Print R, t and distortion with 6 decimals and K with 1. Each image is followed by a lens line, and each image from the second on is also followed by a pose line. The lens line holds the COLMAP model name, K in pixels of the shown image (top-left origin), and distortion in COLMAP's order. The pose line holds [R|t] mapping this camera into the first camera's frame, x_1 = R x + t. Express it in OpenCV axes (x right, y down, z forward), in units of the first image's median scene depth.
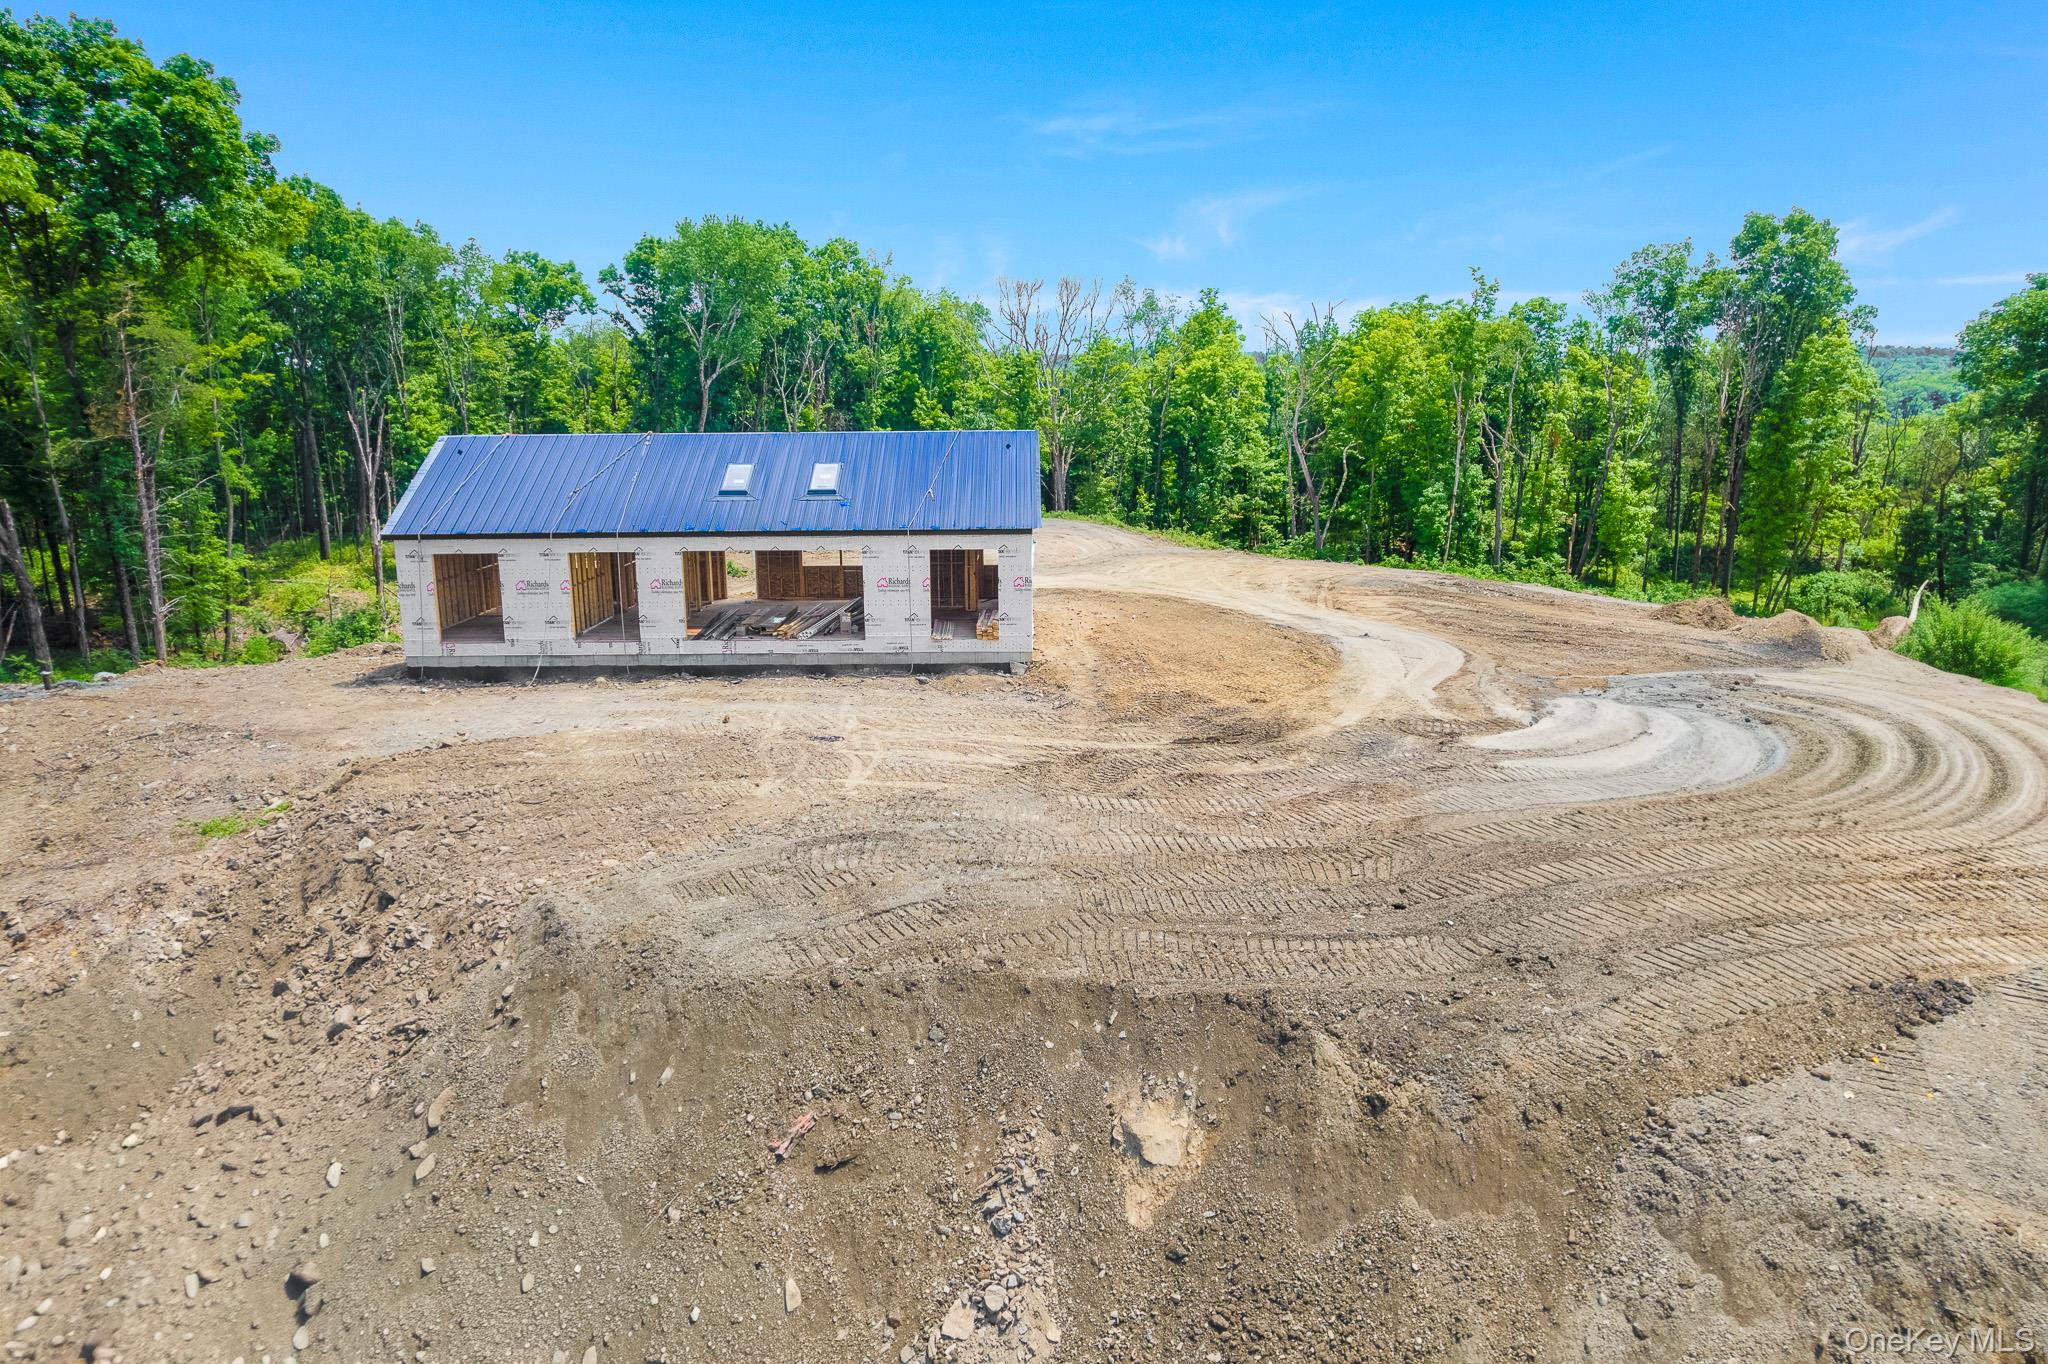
lens RADIAL K [[1312.8, 0, 1016.9], [0, 1312.8, 695.2], [0, 0, 1]] dist [-0.063558, 0.048635]
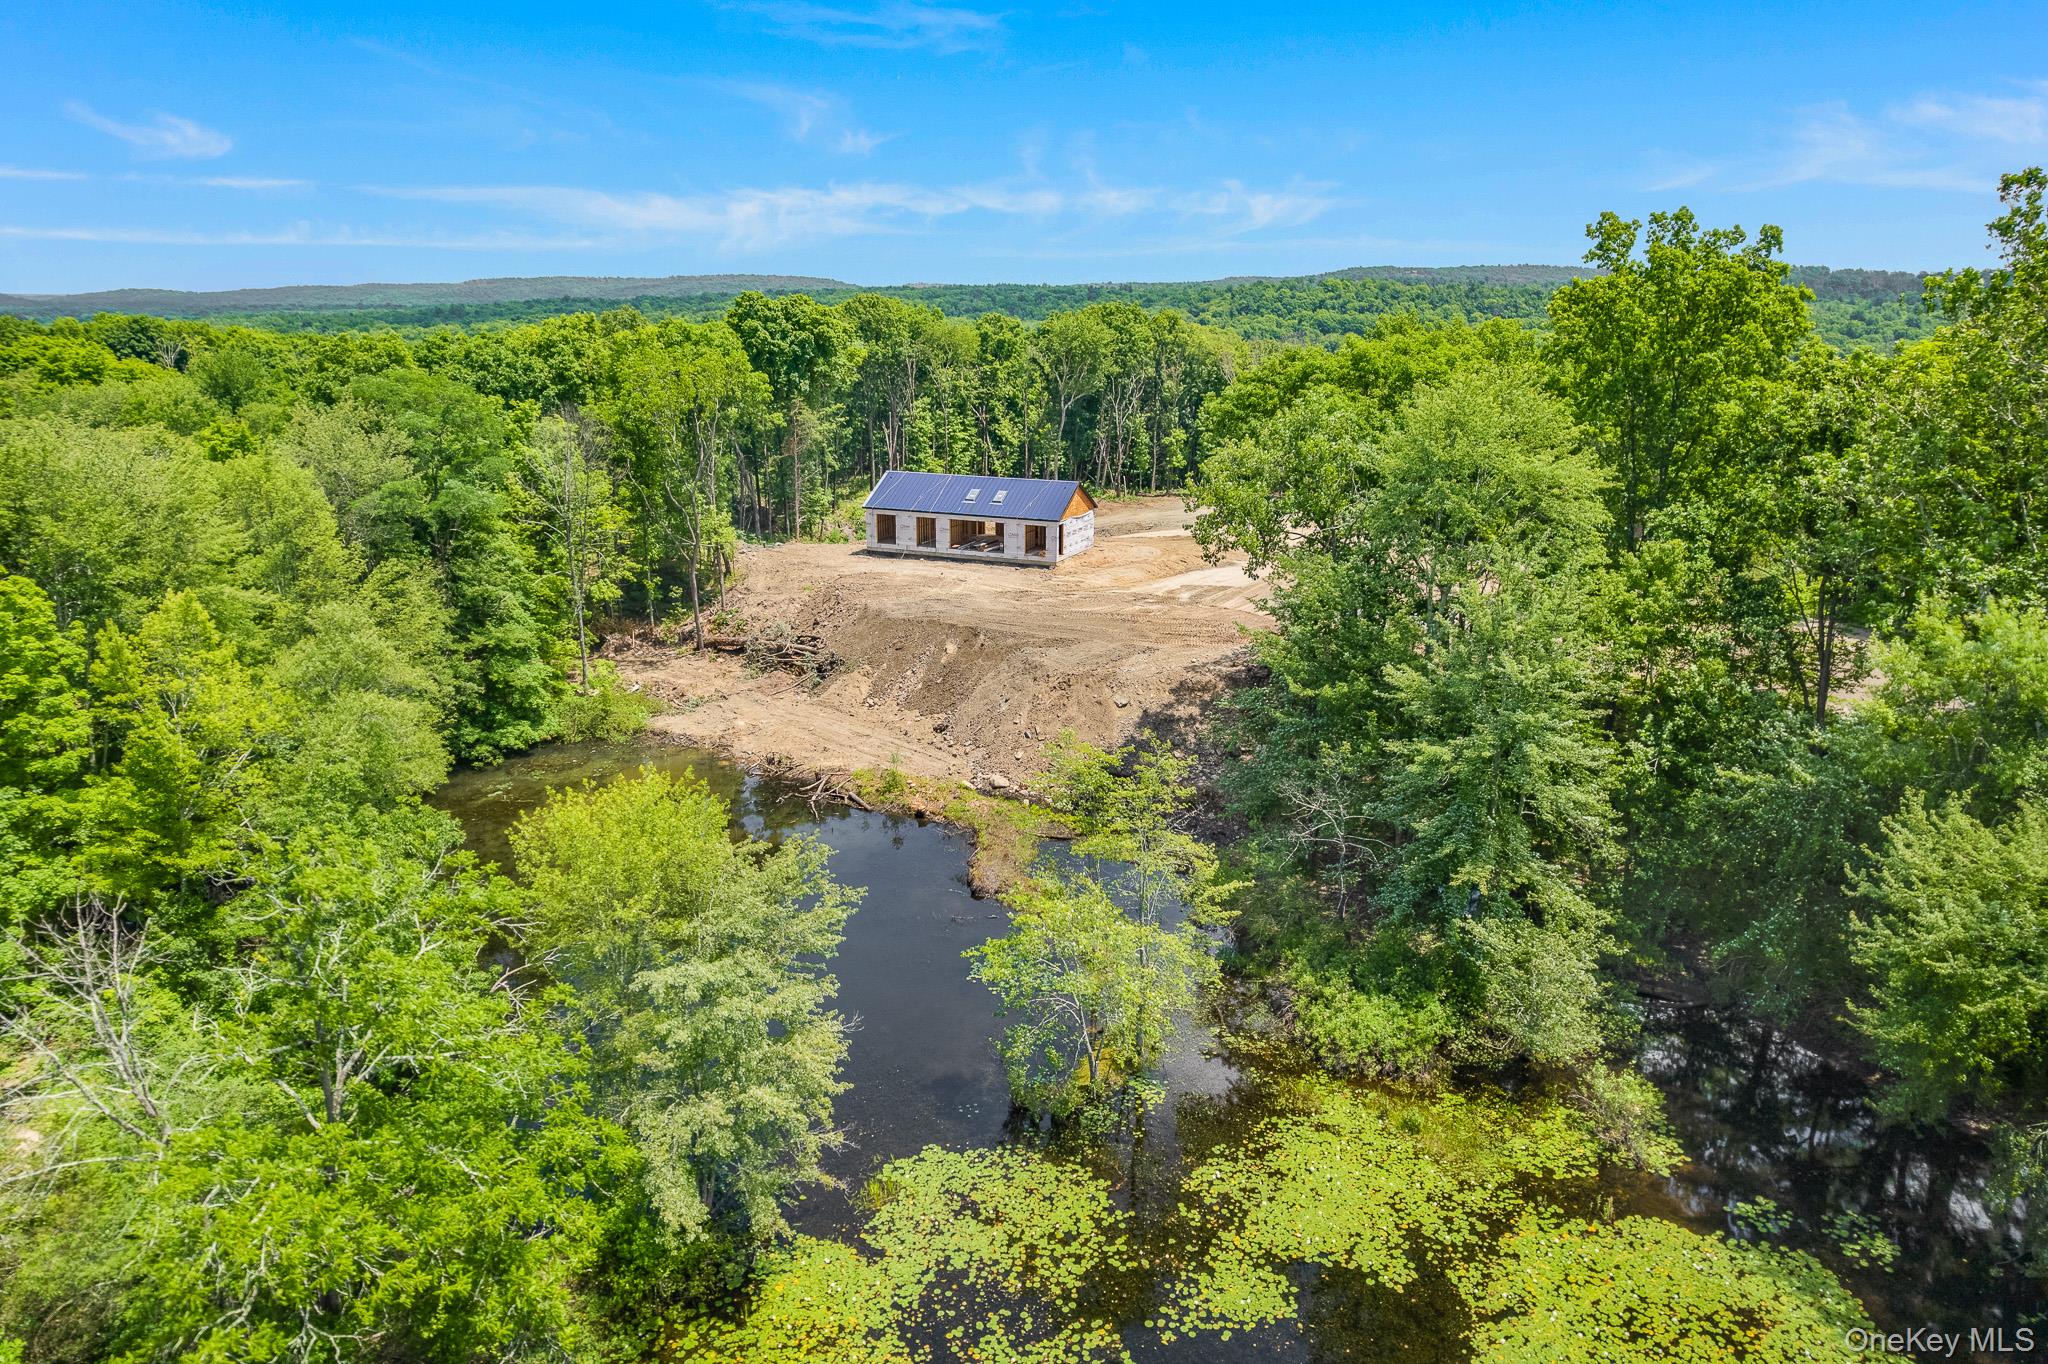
lens RADIAL K [[1312.8, 0, 1023.0], [0, 1312.8, 670.6], [0, 0, 1]] dist [-0.063558, 0.048635]
pose [[0.914143, 0.117715, -0.387925, 1.101312], [-0.097395, 0.992659, 0.071708, 0.003453], [0.393518, -0.027769, 0.918897, -1.708887]]
